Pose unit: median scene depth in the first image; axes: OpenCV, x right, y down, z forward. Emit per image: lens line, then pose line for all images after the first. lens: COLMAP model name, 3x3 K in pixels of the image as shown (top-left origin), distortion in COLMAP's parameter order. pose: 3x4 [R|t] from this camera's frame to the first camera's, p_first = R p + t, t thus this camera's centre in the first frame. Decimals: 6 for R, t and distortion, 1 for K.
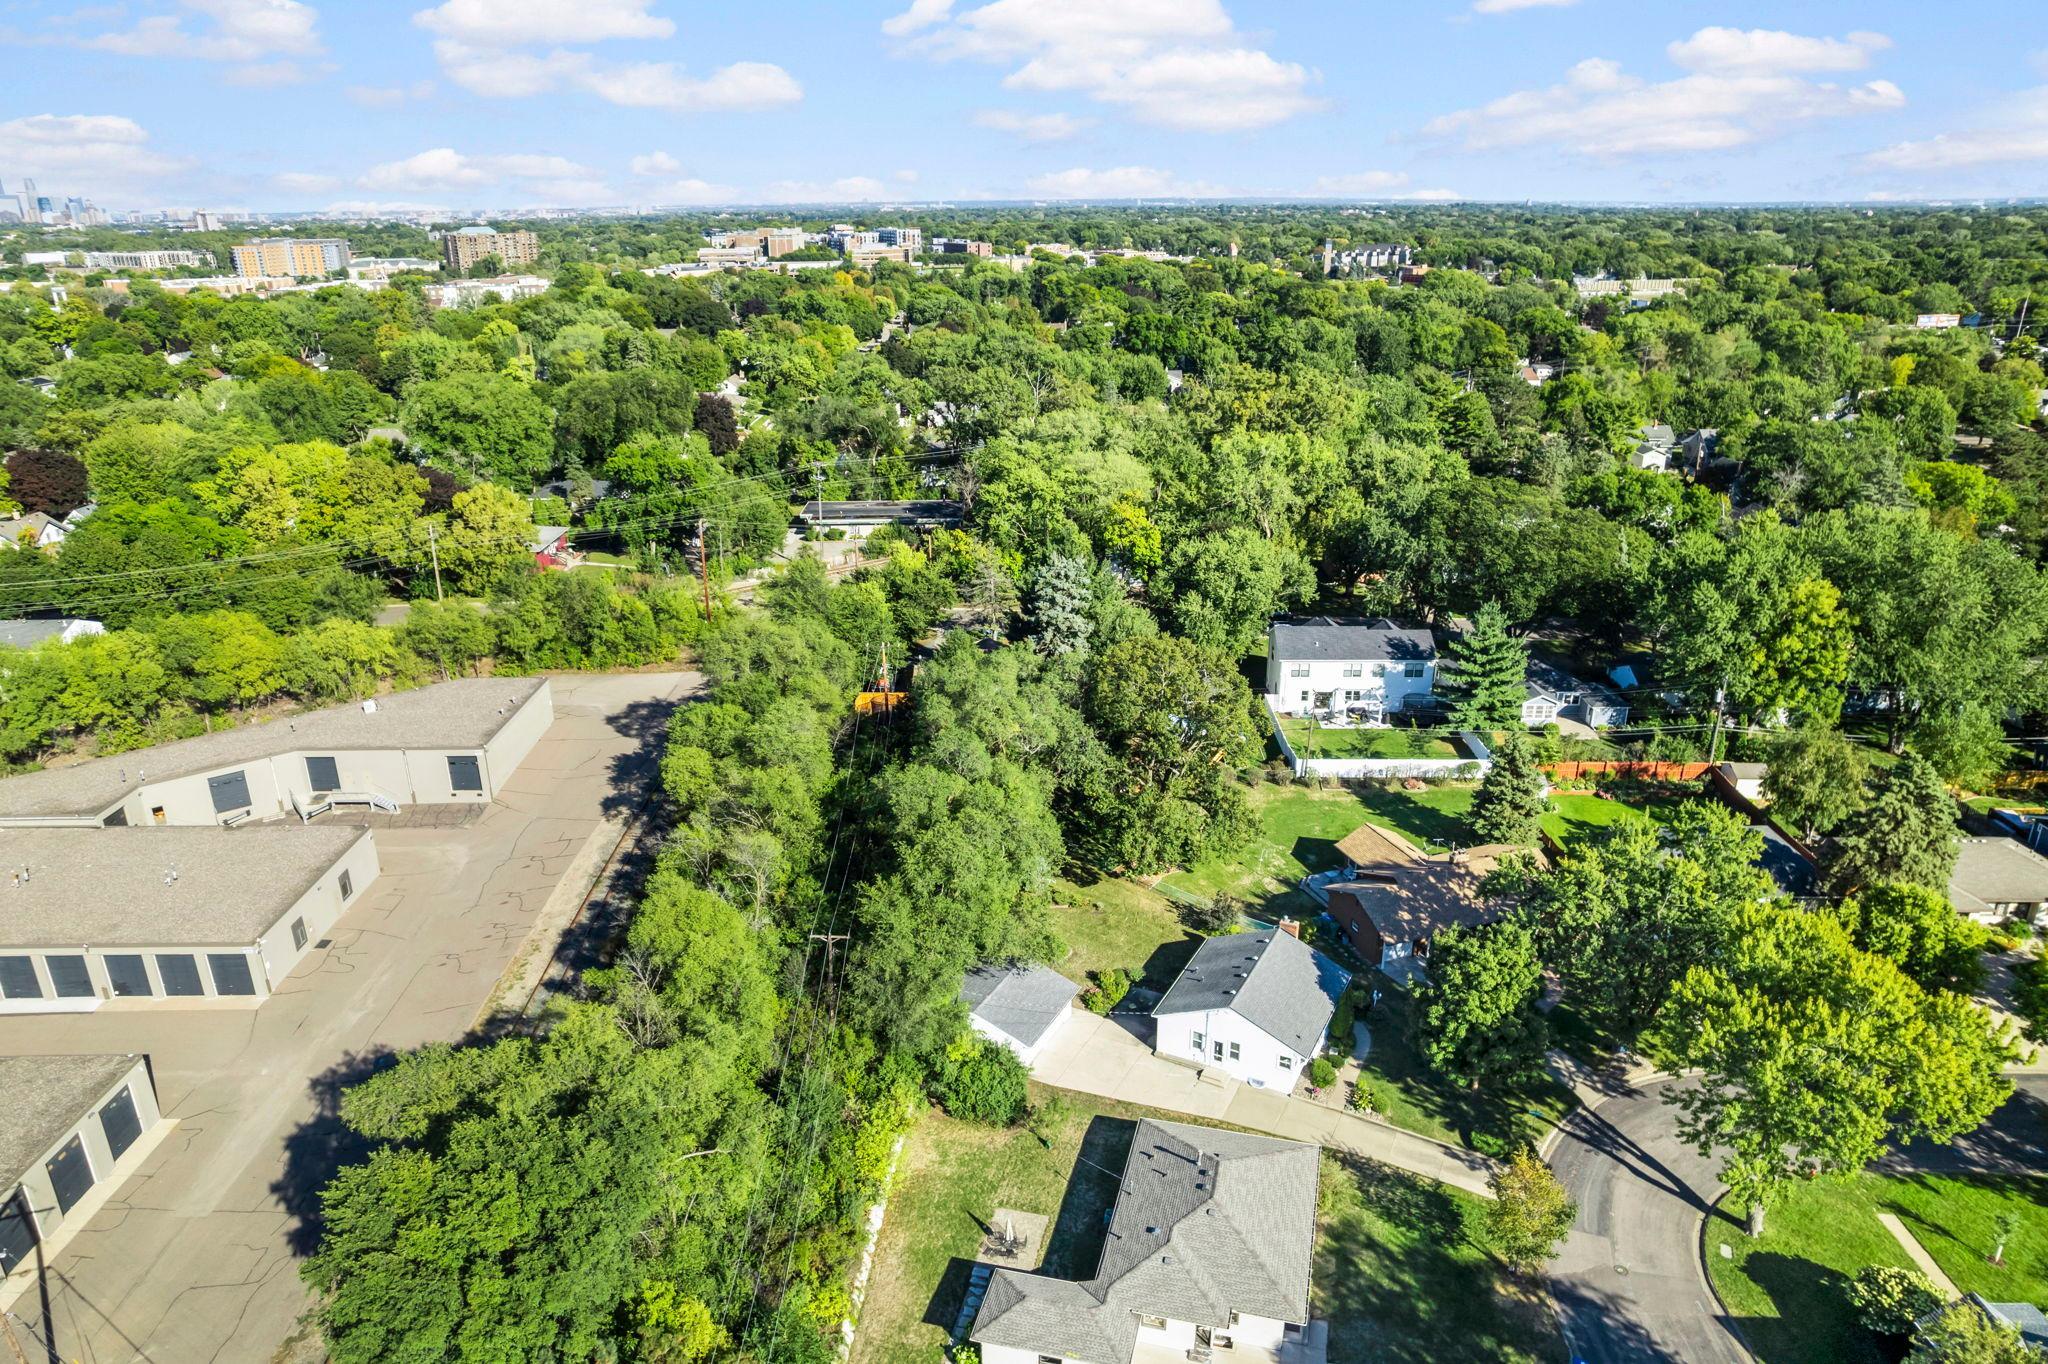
lens RADIAL K [[1340.1, 0, 1022.7], [0, 1340.1, 689.3], [0, 0, 1]] dist [-0.083100, 0.076432]
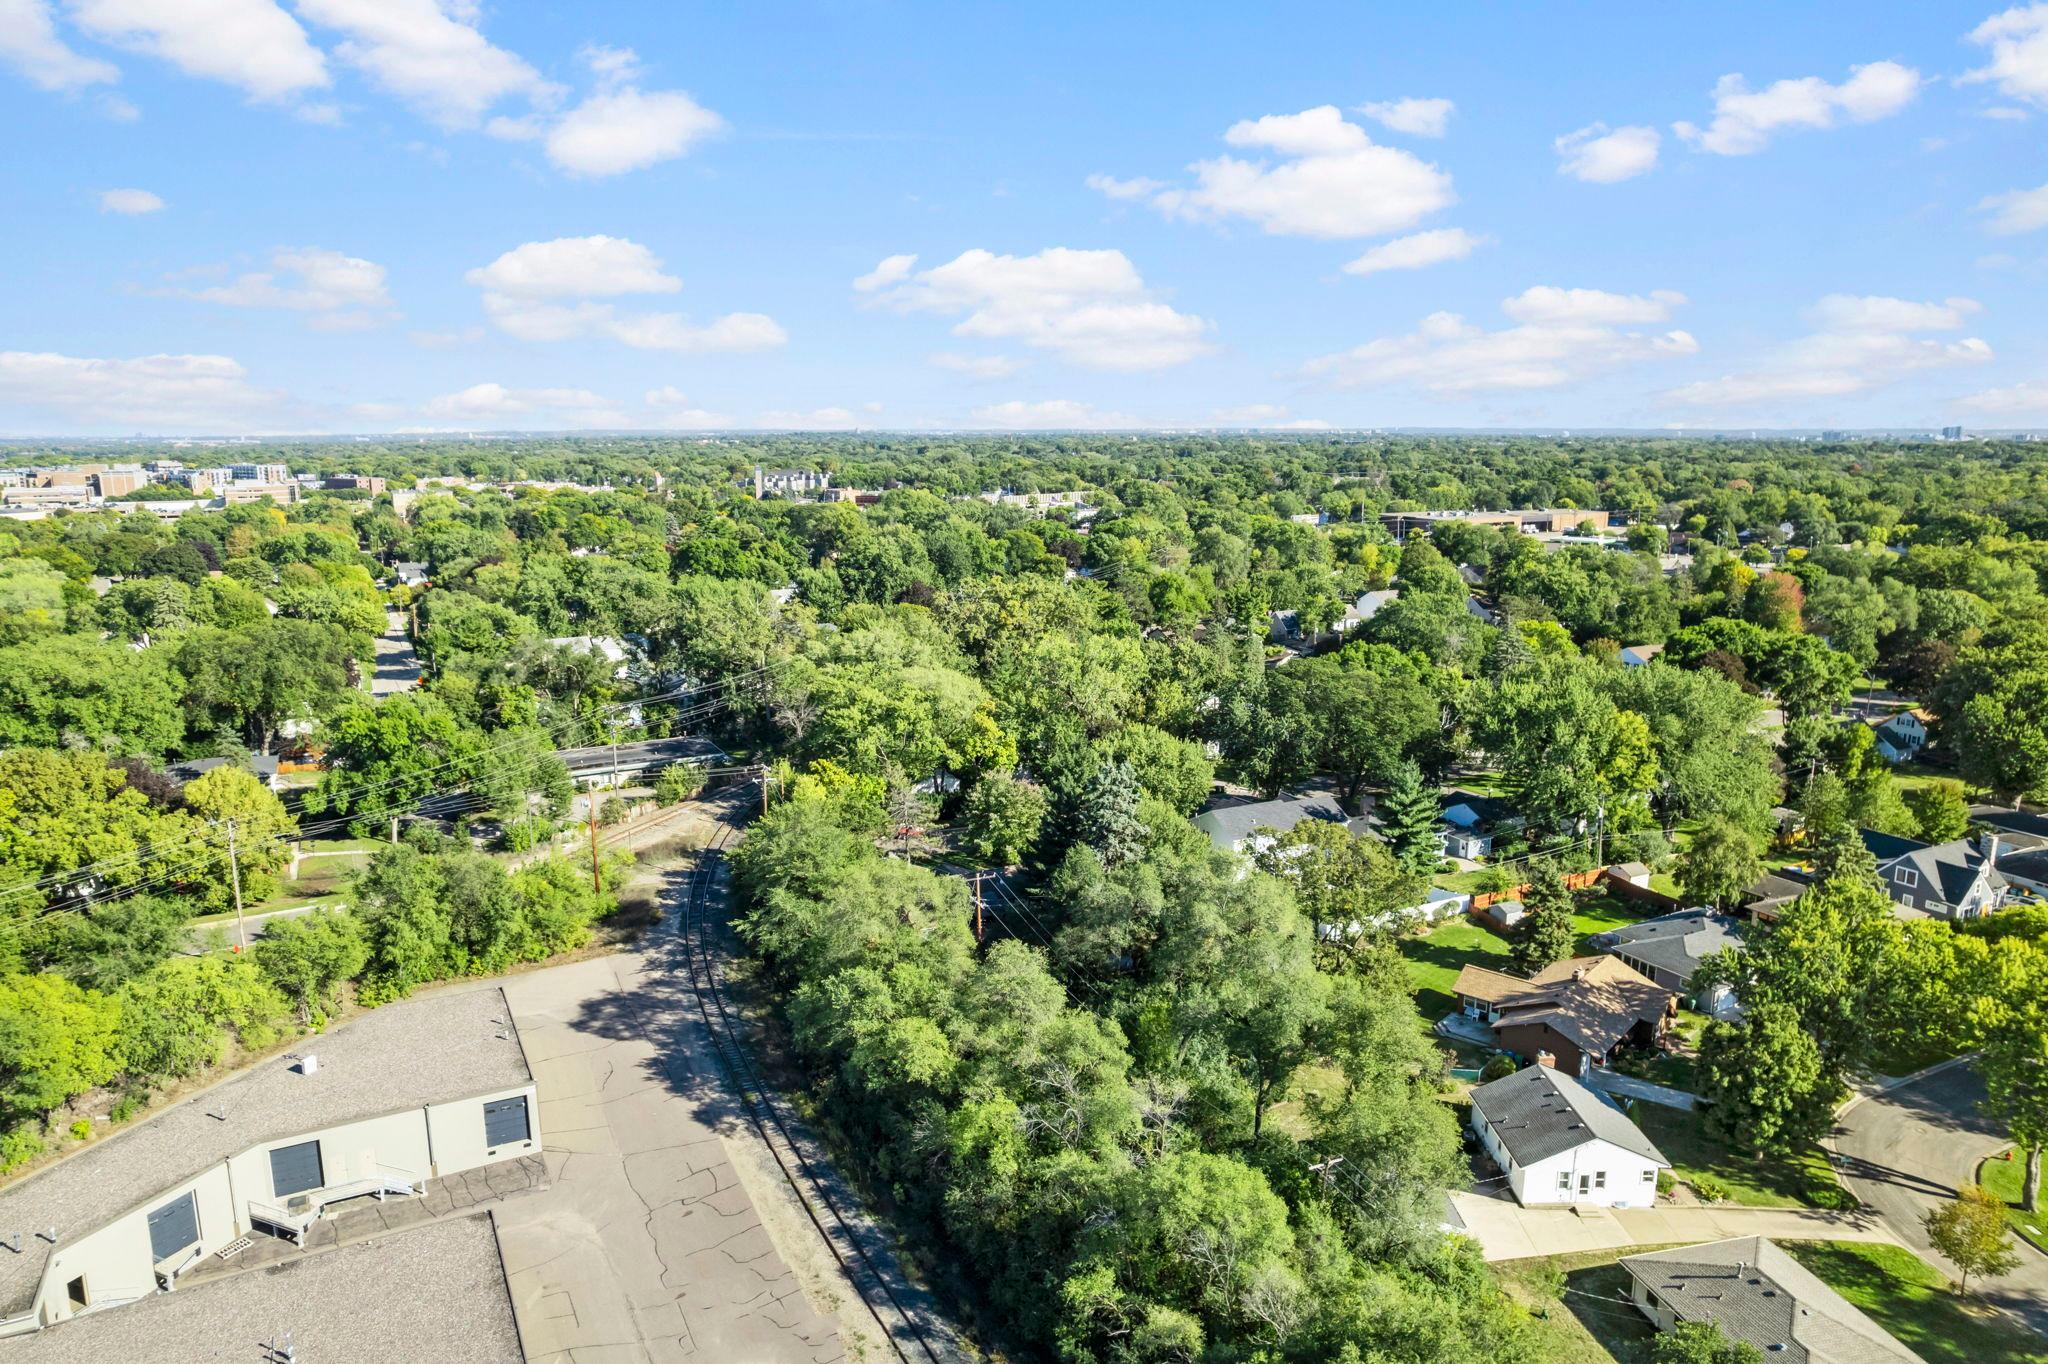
lens RADIAL K [[1340.1, 0, 1022.7], [0, 1340.1, 689.3], [0, 0, 1]] dist [-0.083100, 0.076432]
pose [[0.882092, -0.086276, 0.463109, -0.482121], [0.160549, 0.979288, -0.123363, -0.039749], [-0.442874, 0.183169, 0.877674, 0.141163]]
